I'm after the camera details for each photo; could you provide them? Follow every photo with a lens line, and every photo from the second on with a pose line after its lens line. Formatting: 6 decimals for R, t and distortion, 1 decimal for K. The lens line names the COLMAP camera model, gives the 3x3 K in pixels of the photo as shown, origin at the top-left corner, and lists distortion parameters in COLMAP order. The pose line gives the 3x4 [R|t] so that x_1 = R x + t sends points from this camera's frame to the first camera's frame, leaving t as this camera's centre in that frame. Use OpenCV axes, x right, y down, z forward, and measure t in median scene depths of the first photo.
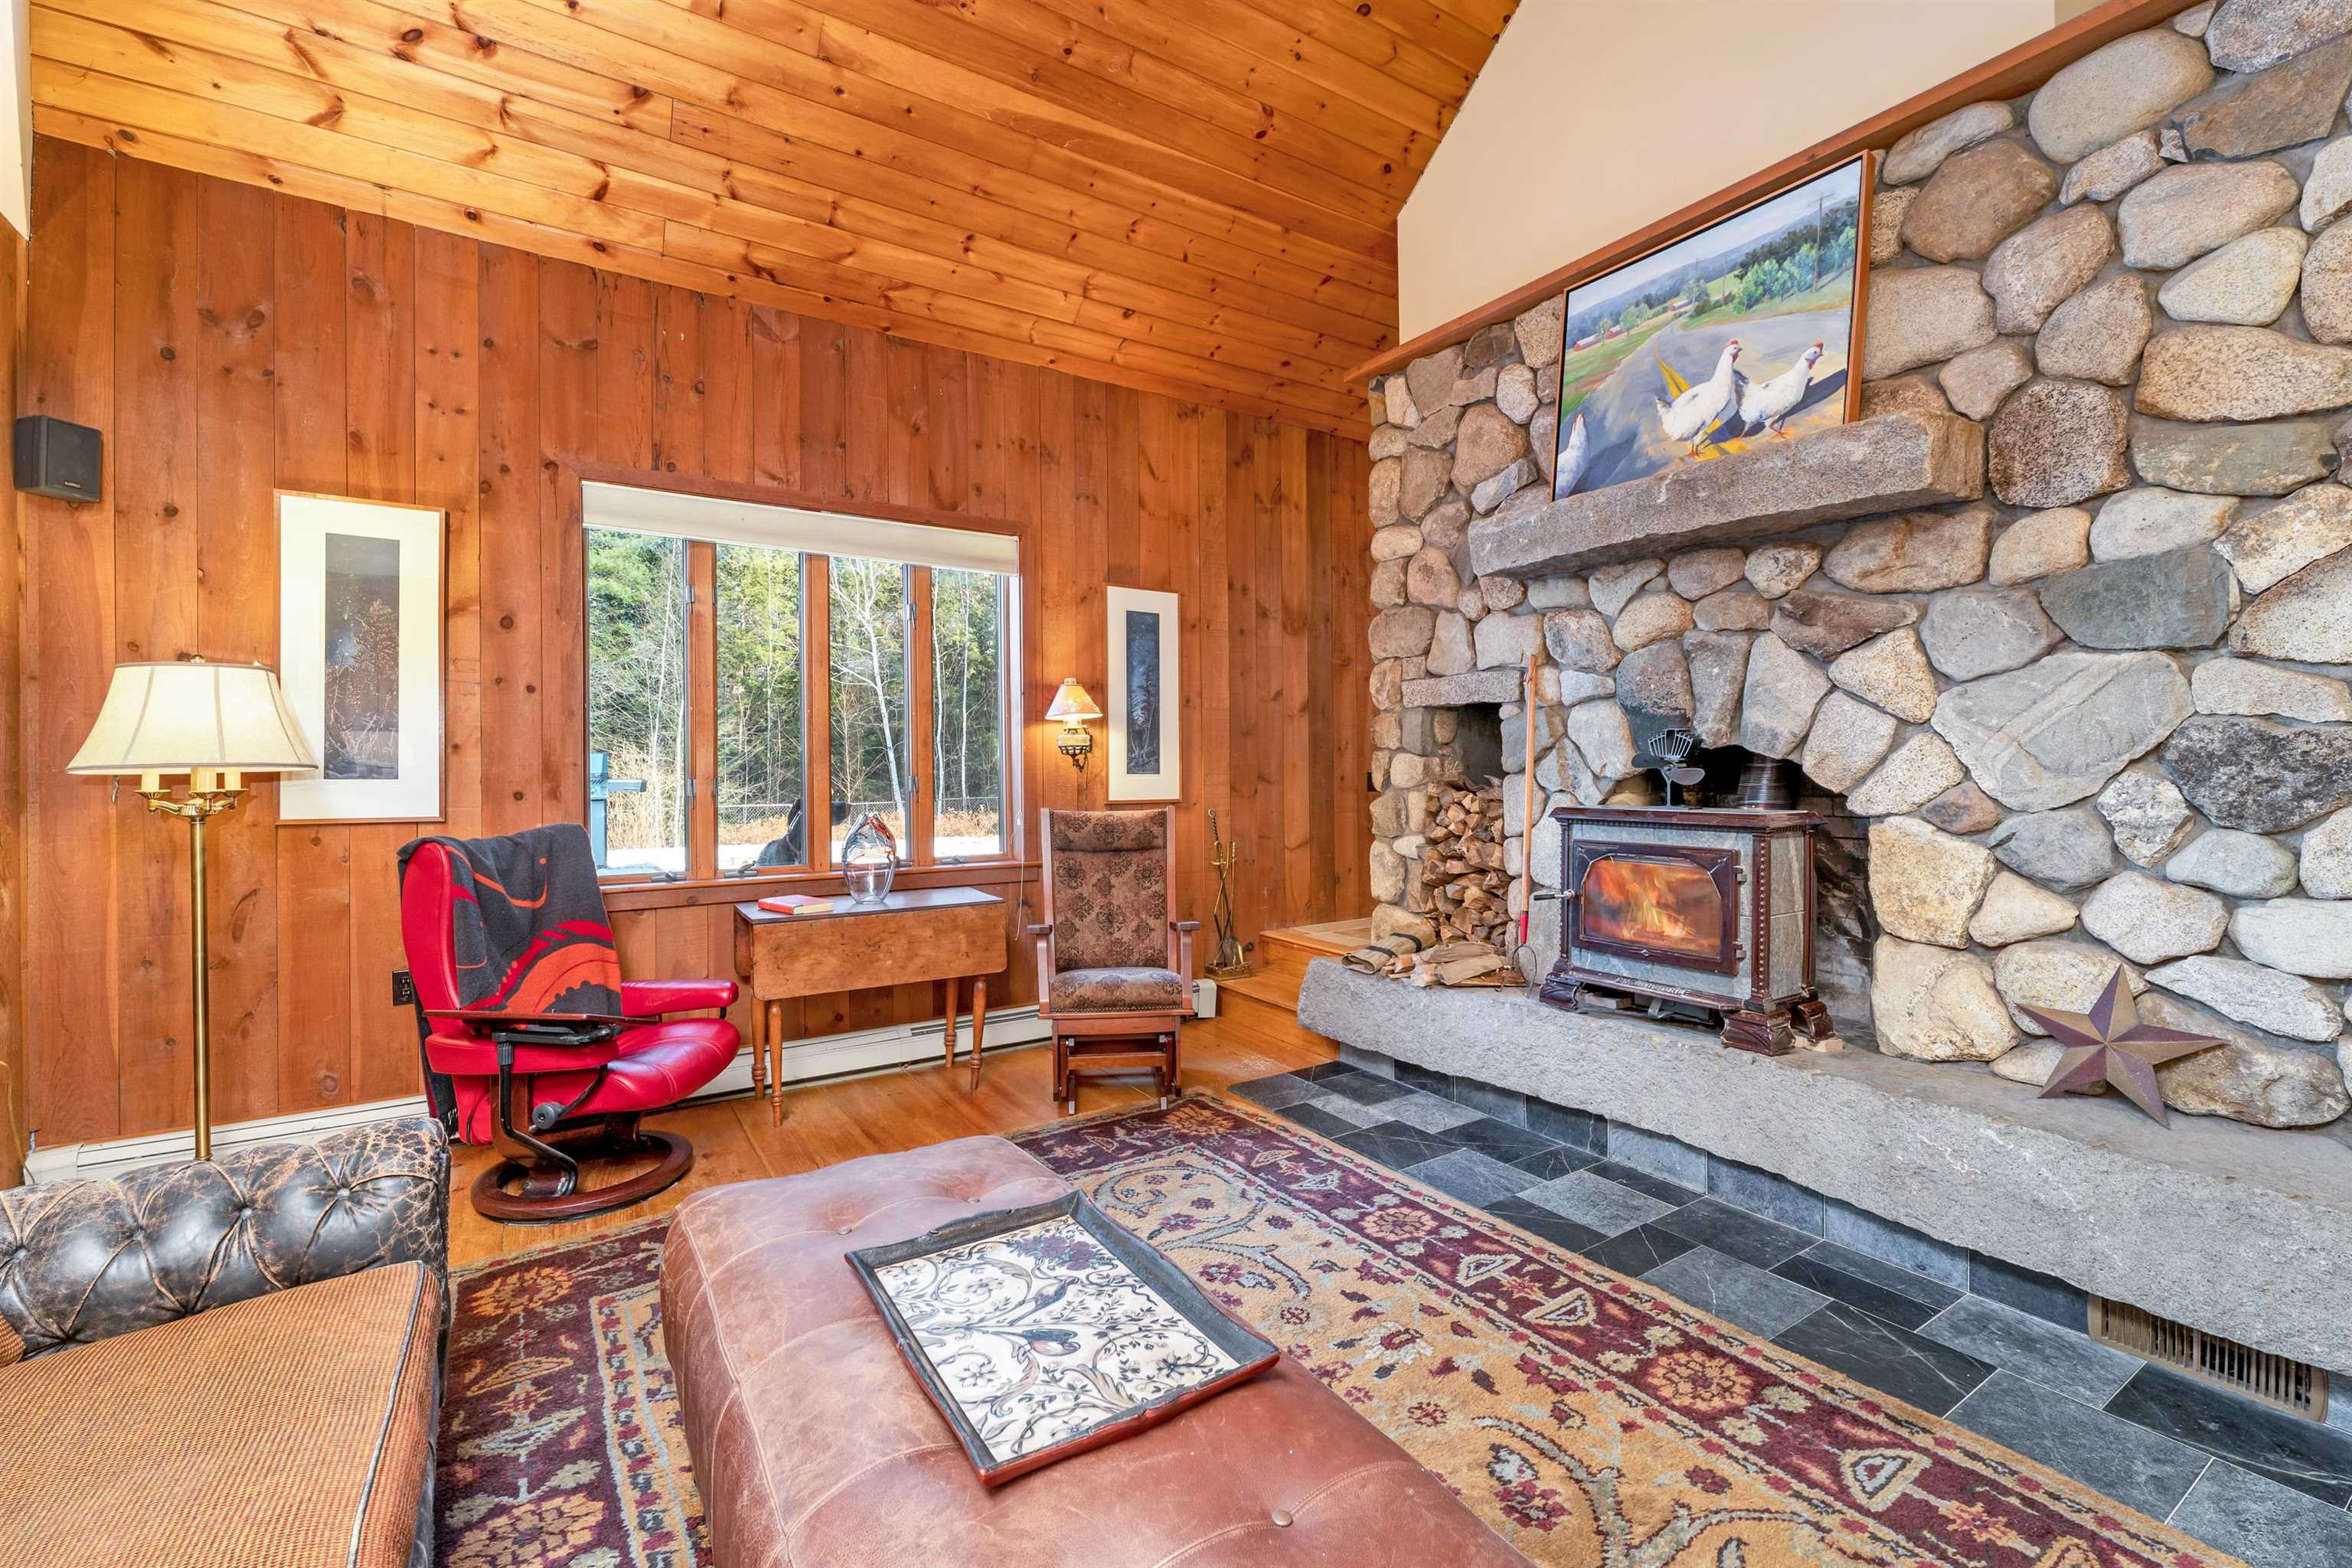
lens RADIAL K [[987.9, 0, 1160.3], [0, 987.9, 770.9], [0, 0, 1]] dist [0.001379, -0.000085]
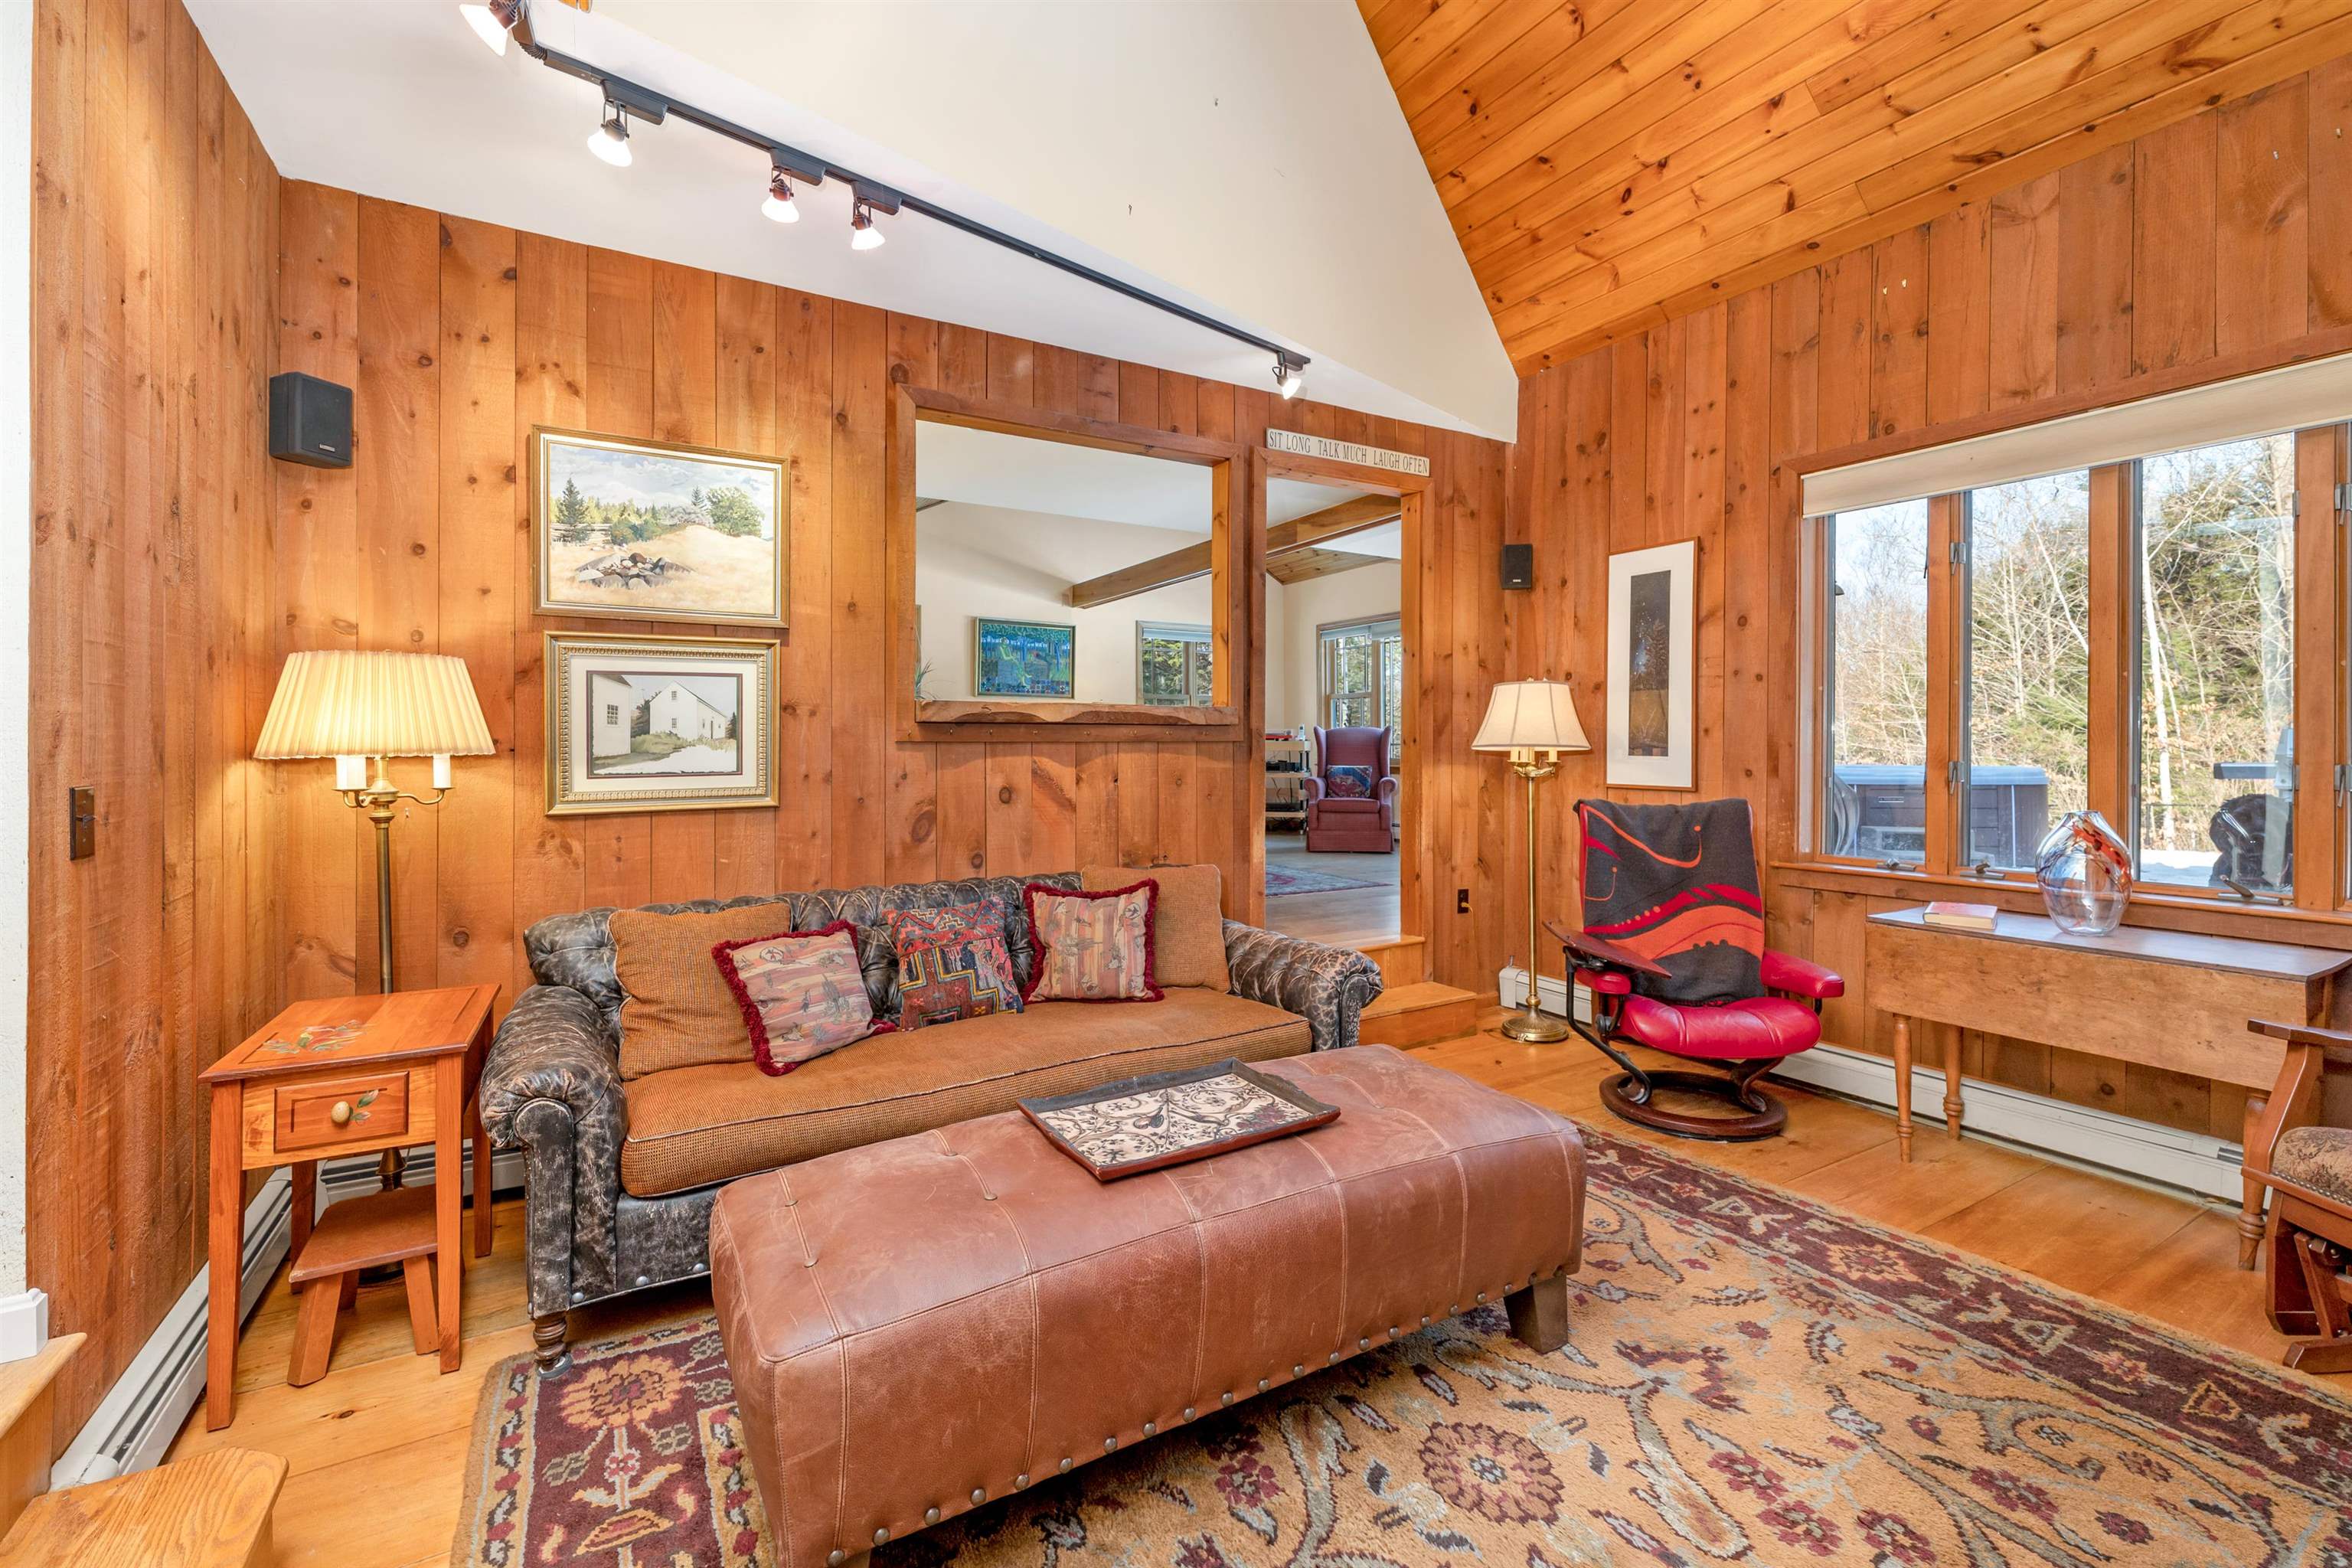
lens RADIAL K [[999.1, 0, 1187.1], [0, 999.1, 744.0], [0, 0, 1]] dist [0.001332, 0.000438]
pose [[-0.028024, 0.002635, -0.999604, 0.665344], [-0.006542, 0.999975, 0.002819, -0.009031], [0.999586, 0.006618, -0.028006, 0.503541]]
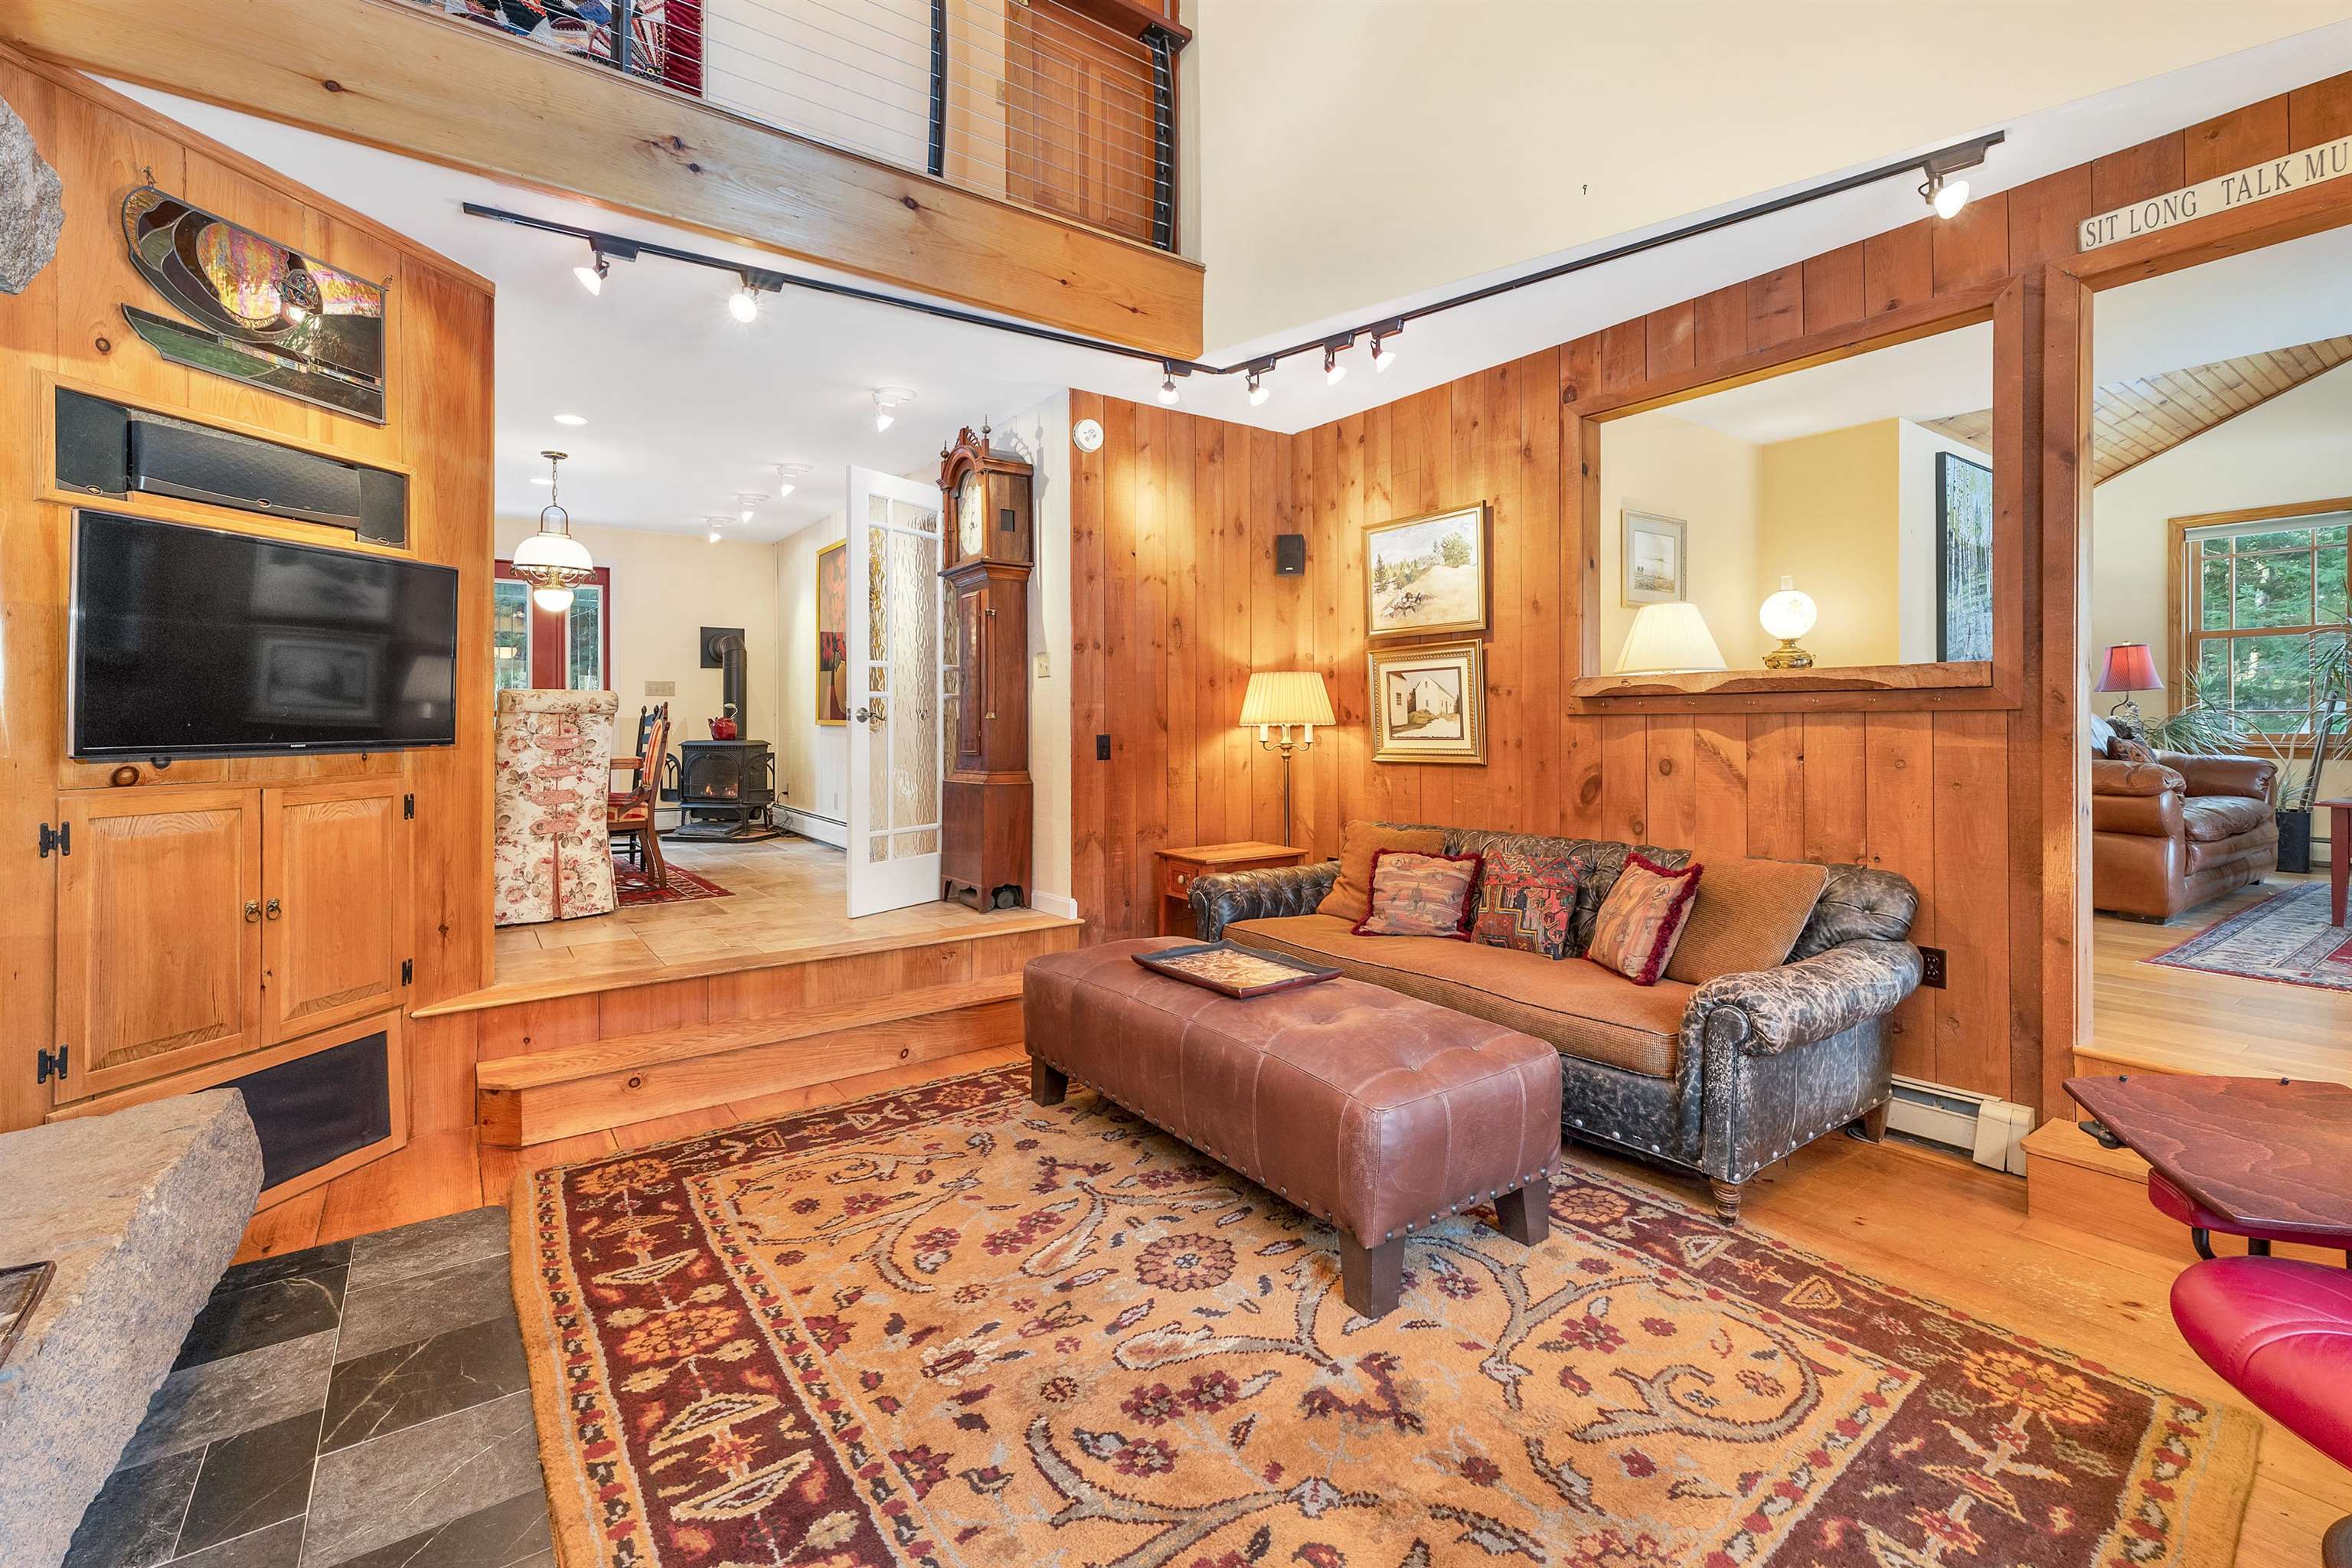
lens RADIAL K [[1017.7, 0, 1171.1], [0, 1017.7, 720.4], [0, 0, 1]] dist [0.009947, -0.000078]
pose [[-0.997882, 0.008695, -0.064472, 0.078129], [0.008238, 0.999939, 0.007345, -0.013353], [0.064532, 0.006798, -0.997892, 1.564233]]
